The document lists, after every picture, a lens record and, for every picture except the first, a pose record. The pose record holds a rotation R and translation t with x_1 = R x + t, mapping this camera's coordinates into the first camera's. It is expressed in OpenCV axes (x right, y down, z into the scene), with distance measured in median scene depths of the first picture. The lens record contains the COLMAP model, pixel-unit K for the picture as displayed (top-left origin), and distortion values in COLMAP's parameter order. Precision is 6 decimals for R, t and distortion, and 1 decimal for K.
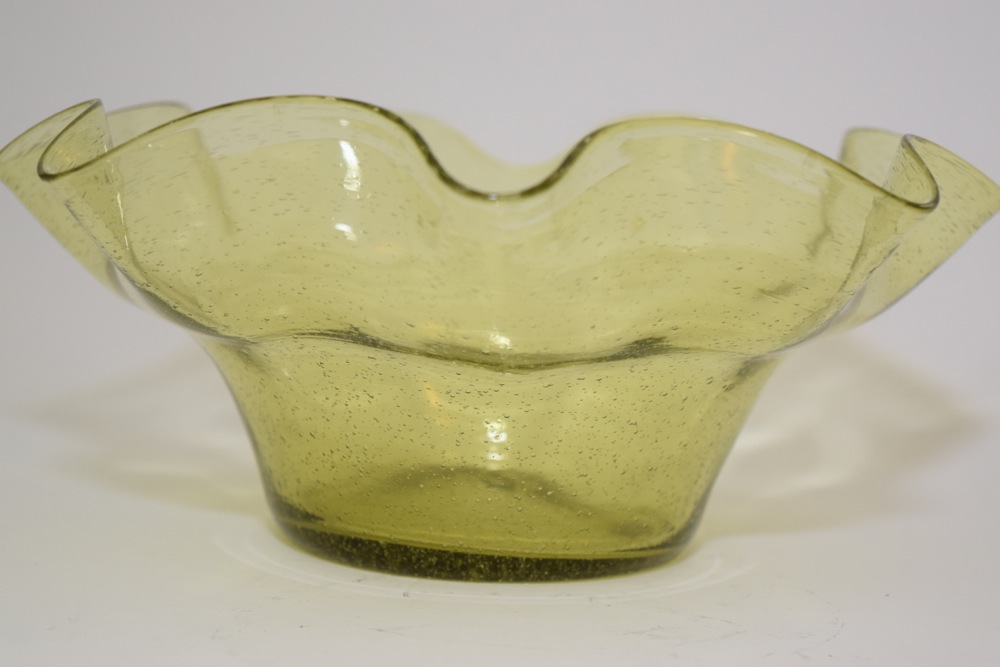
lens RADIAL K [[2262.8, 0, 500.0], [0, 2262.8, 333.5], [0, 0, 1]] dist [0.088490, 0.345871]
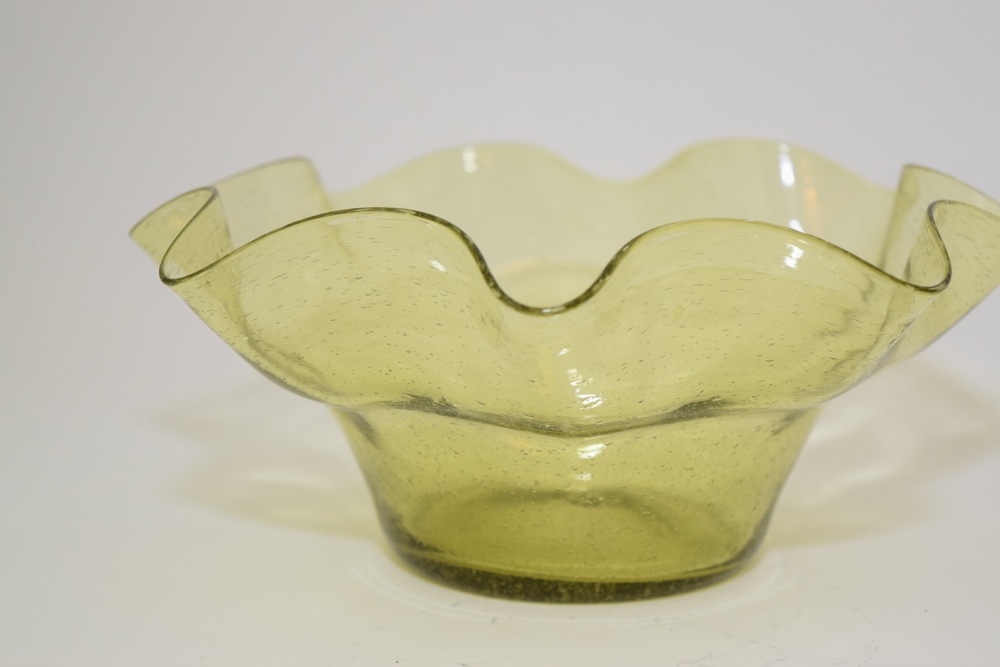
lens RADIAL K [[2262.8, 0, 500.0], [0, 2262.8, 333.5], [0, 0, 1]] dist [0.088490, 0.345871]
pose [[0.995321, -0.022972, -0.093854, 0.072951], [0.030345, 0.996499, 0.077903, -0.119461], [0.091736, -0.080387, 0.992533, -0.125791]]
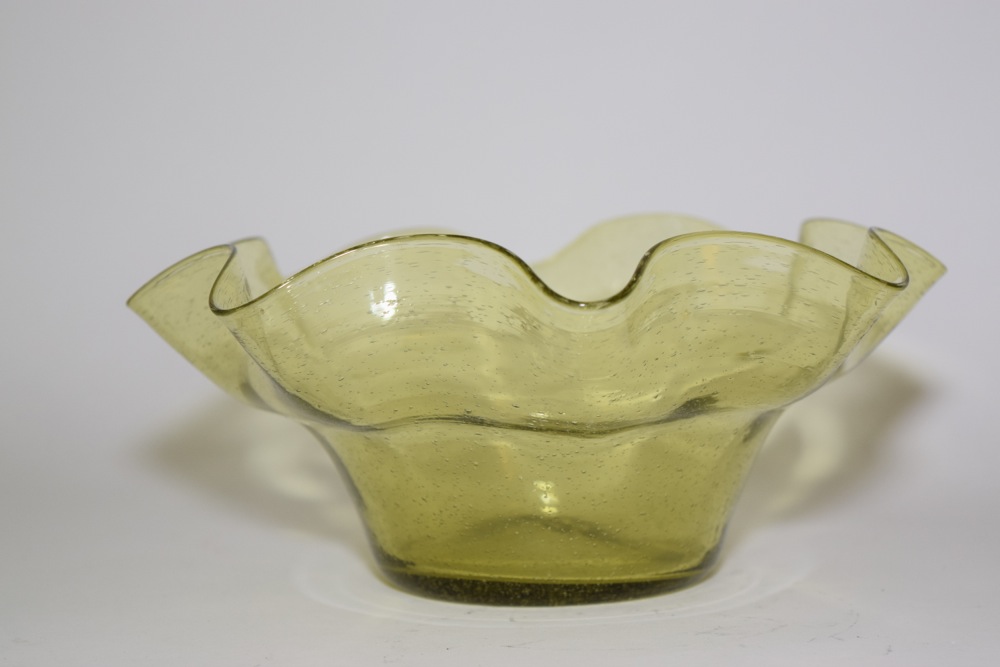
lens RADIAL K [[2262.8, 0, 500.0], [0, 2262.8, 333.5], [0, 0, 1]] dist [0.088490, 0.345871]
pose [[0.994285, -0.074288, 0.076678, -0.133657], [0.076209, 0.996839, -0.022441, -0.015689], [-0.074769, 0.028156, 0.996803, -0.259910]]
